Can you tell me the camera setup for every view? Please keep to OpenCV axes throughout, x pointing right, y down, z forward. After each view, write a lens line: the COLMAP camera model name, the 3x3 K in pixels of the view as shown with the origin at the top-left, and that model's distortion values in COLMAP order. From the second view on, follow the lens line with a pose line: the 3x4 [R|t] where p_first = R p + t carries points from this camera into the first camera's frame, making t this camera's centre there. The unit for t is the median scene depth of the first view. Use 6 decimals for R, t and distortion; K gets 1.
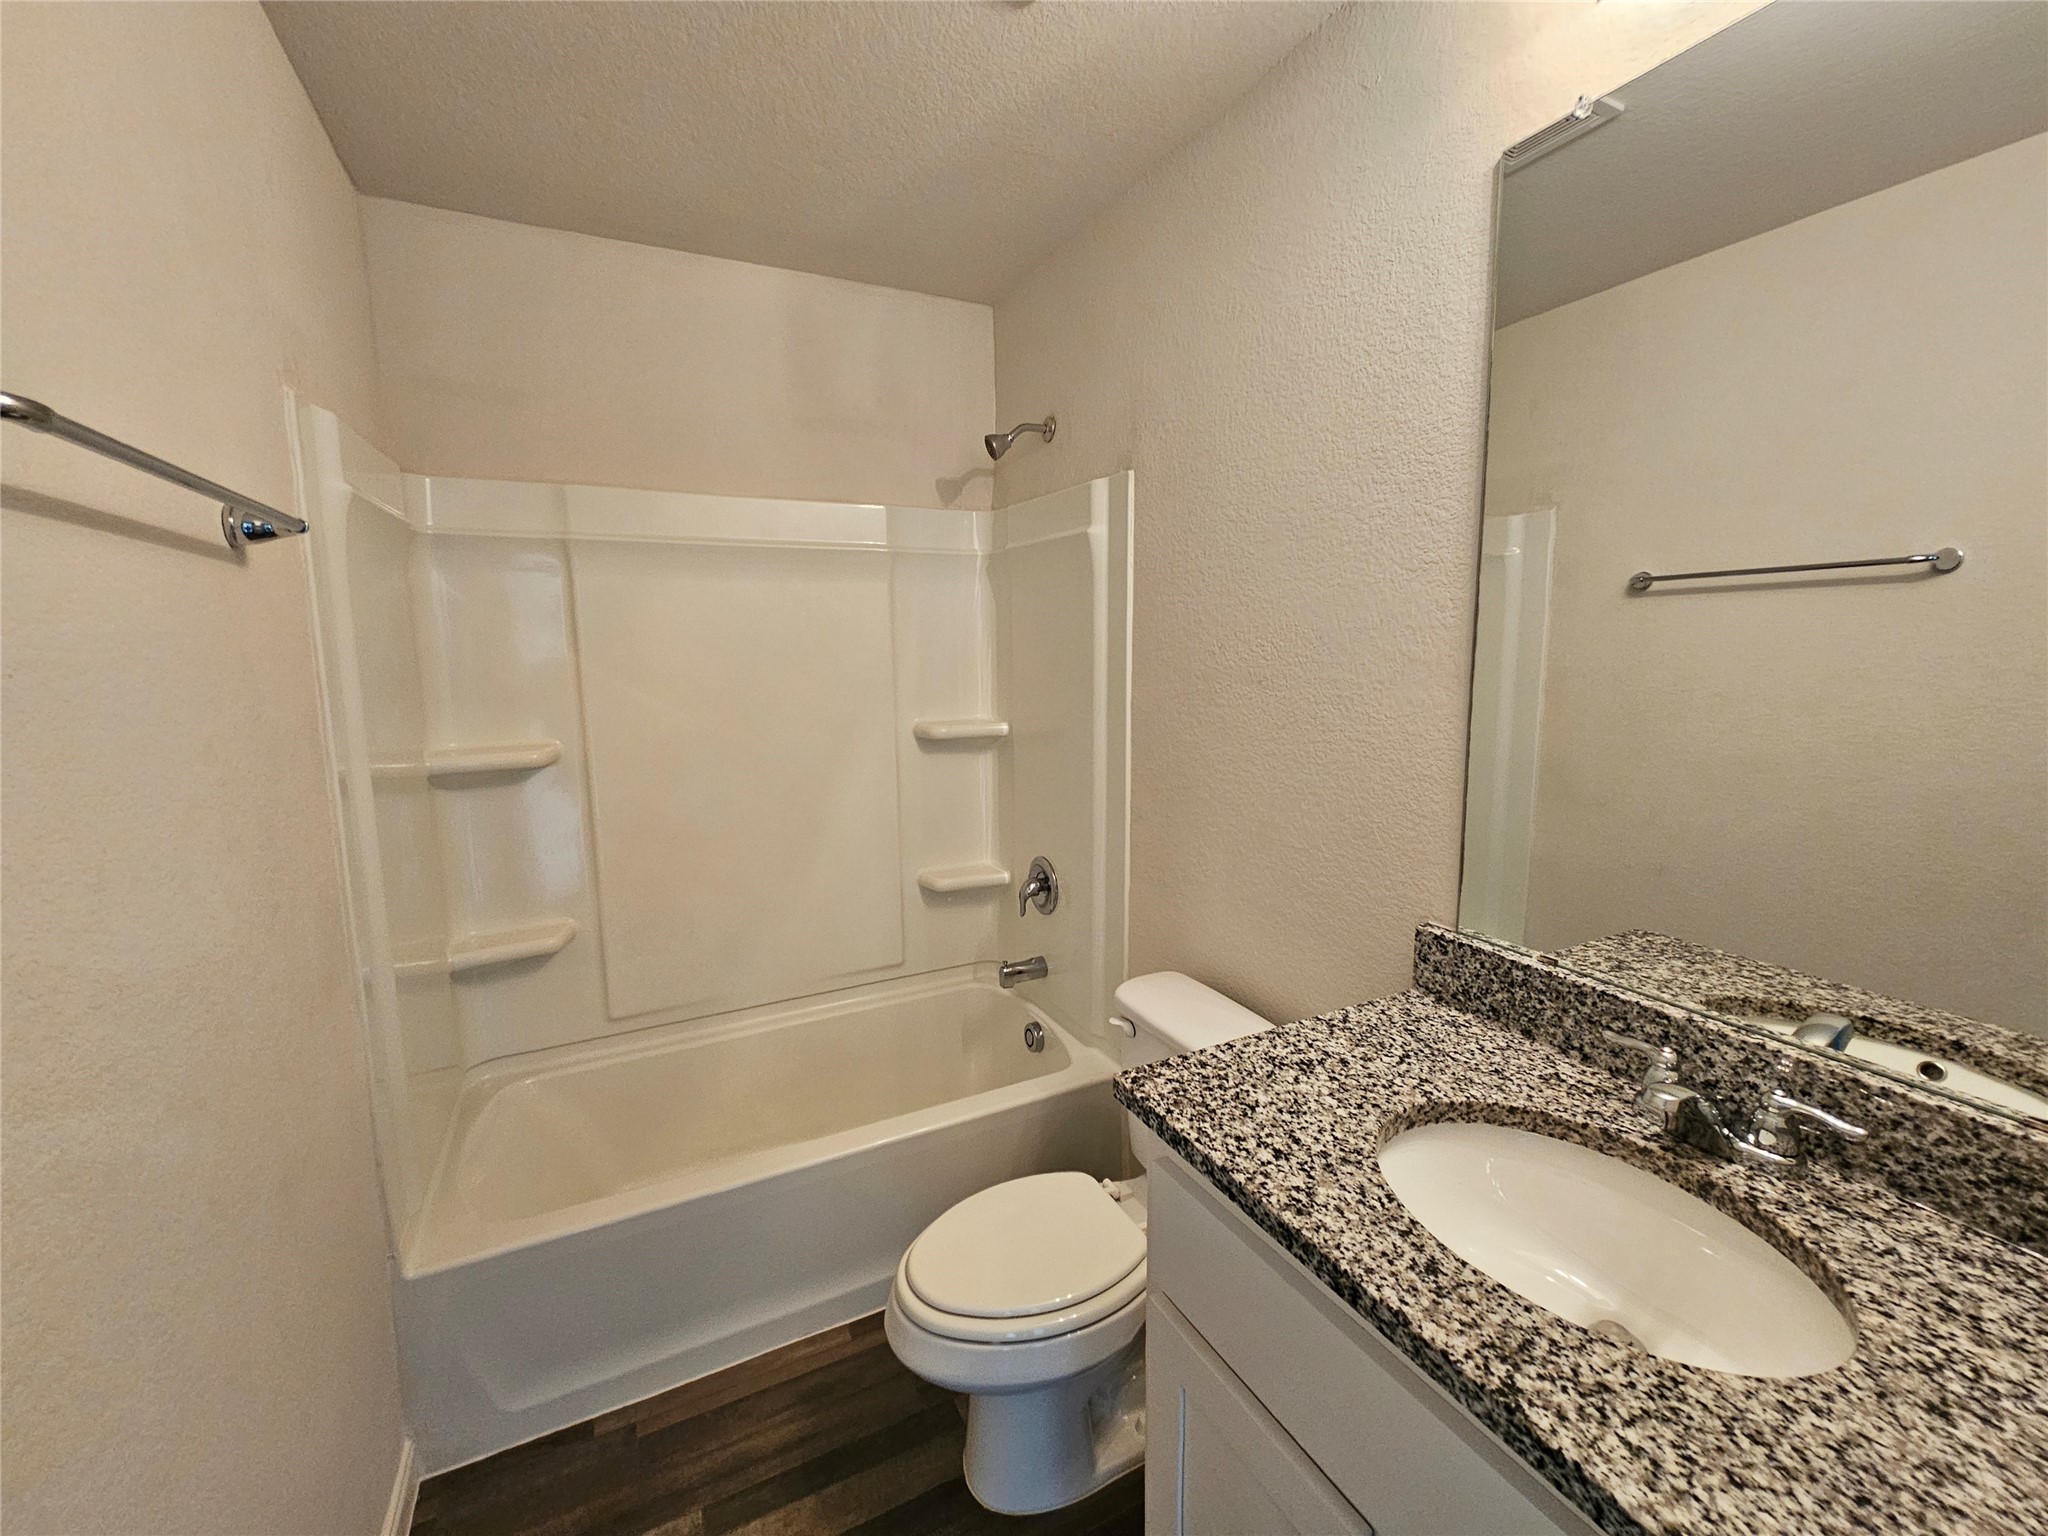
lens RADIAL K [[839.9, 0, 1031.5], [0, 839.9, 754.5], [0, 0, 1]] dist [-0.000566, 0.001266]
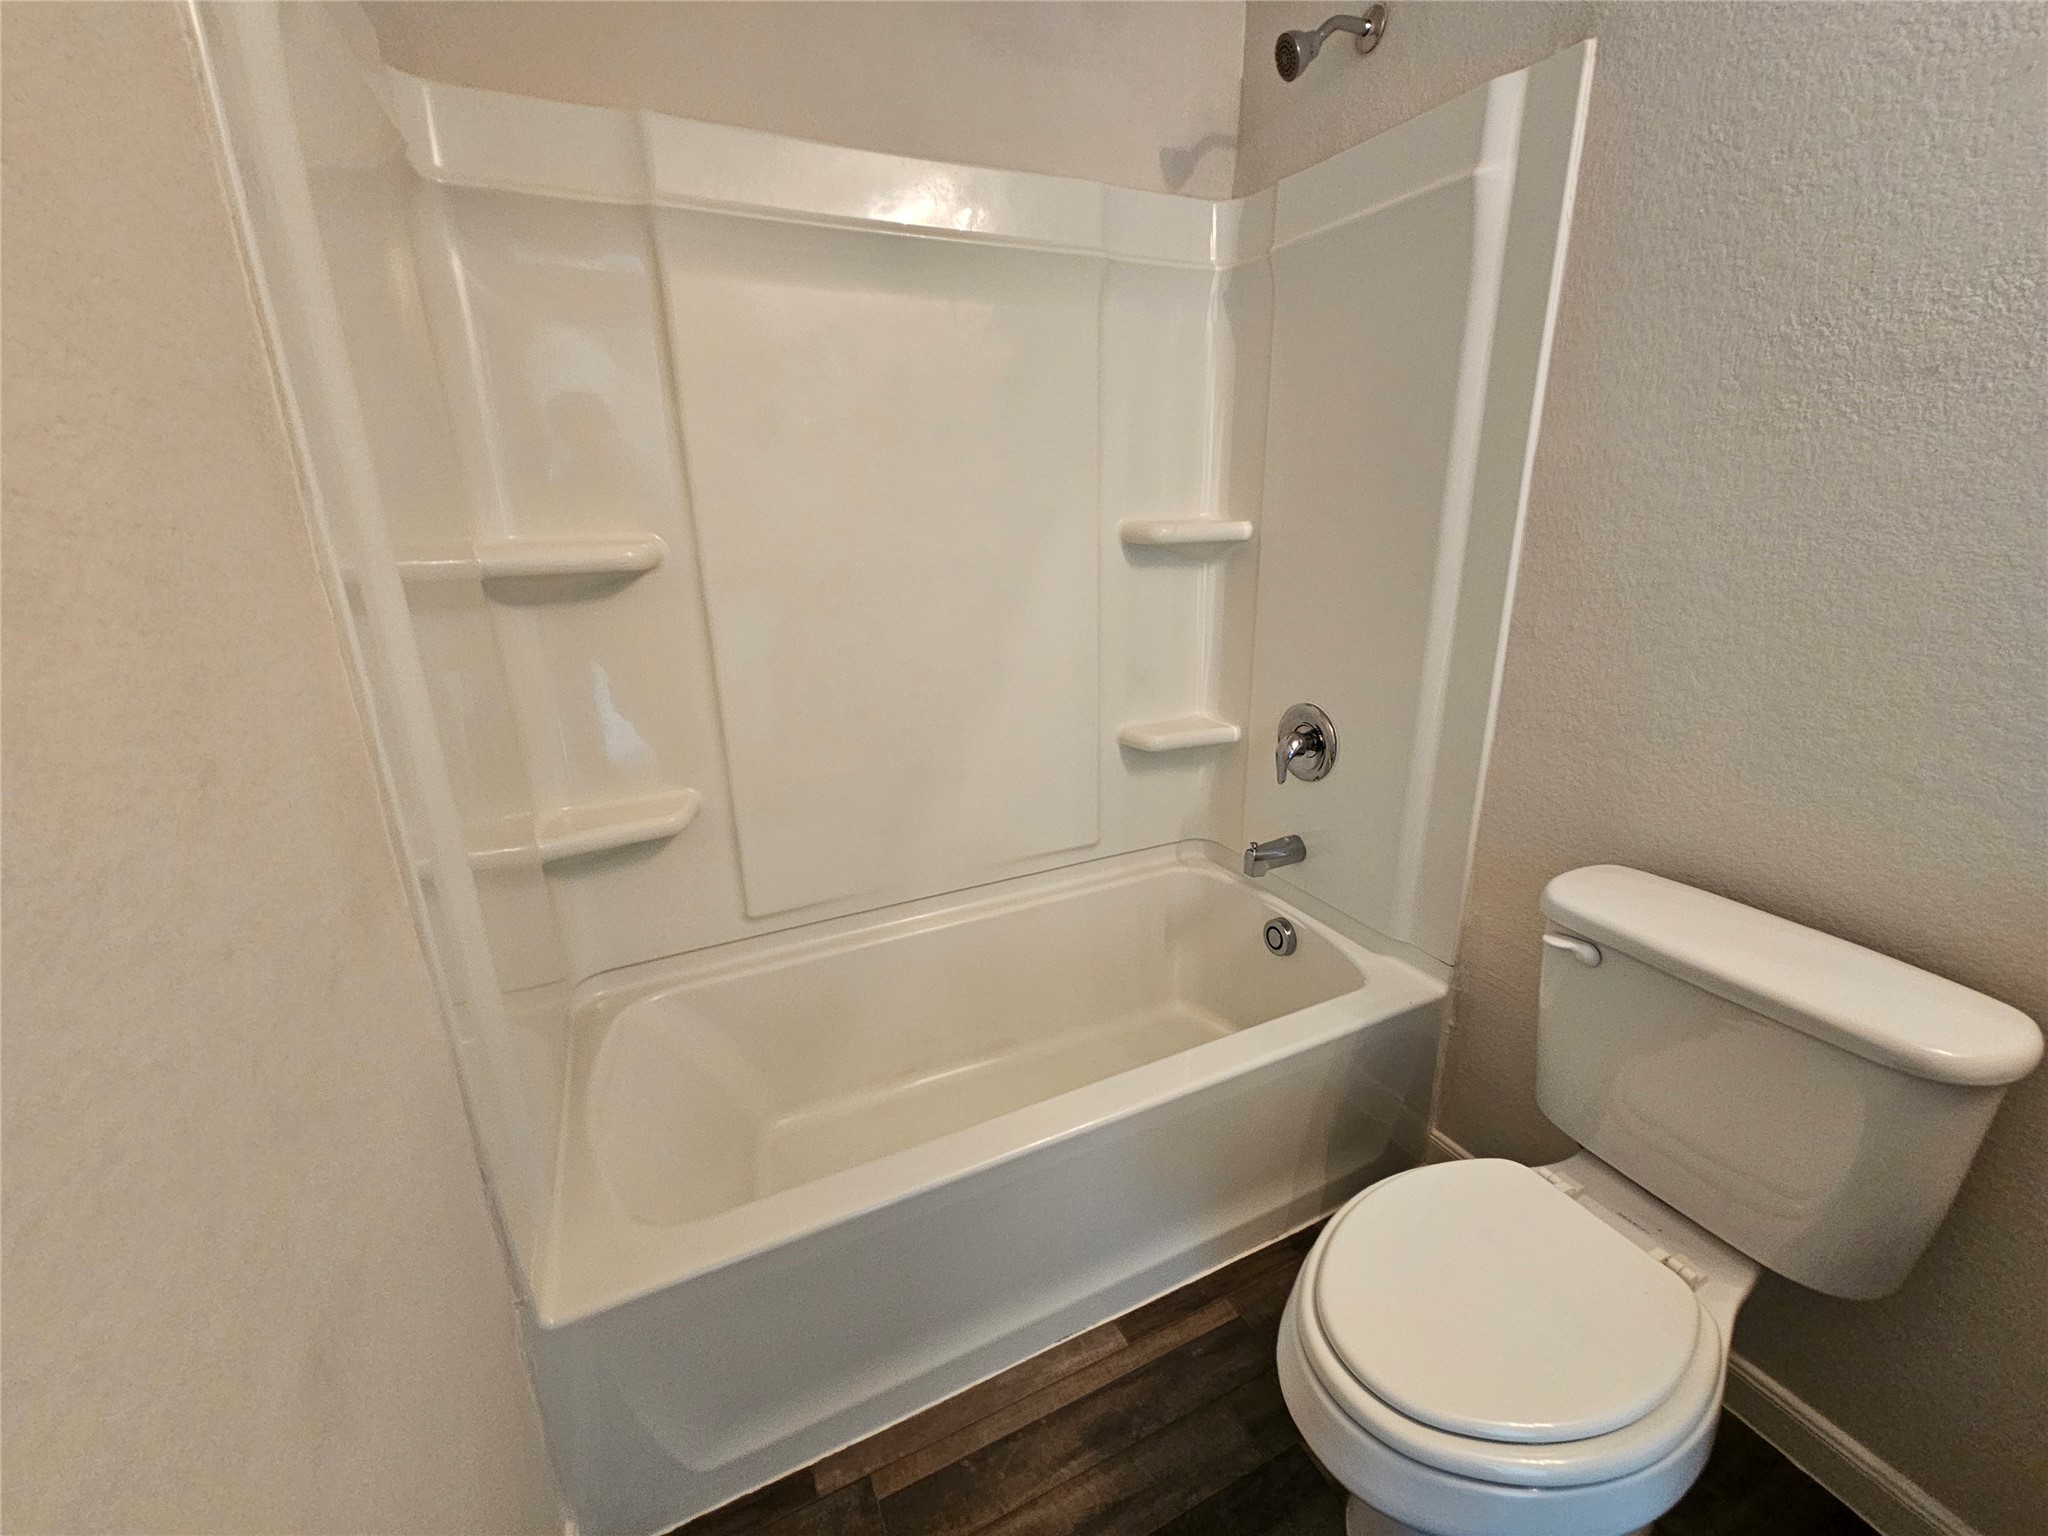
lens RADIAL K [[839.9, 0, 1031.3], [0, 839.9, 757.8], [0, 0, 1]] dist [-0.000566, 0.001266]
pose [[0.999477, -0.004268, -0.032057, -0.238263], [0.009353, 0.987043, 0.160182, 0.056436], [0.030958, -0.160398, 0.986567, 0.303100]]
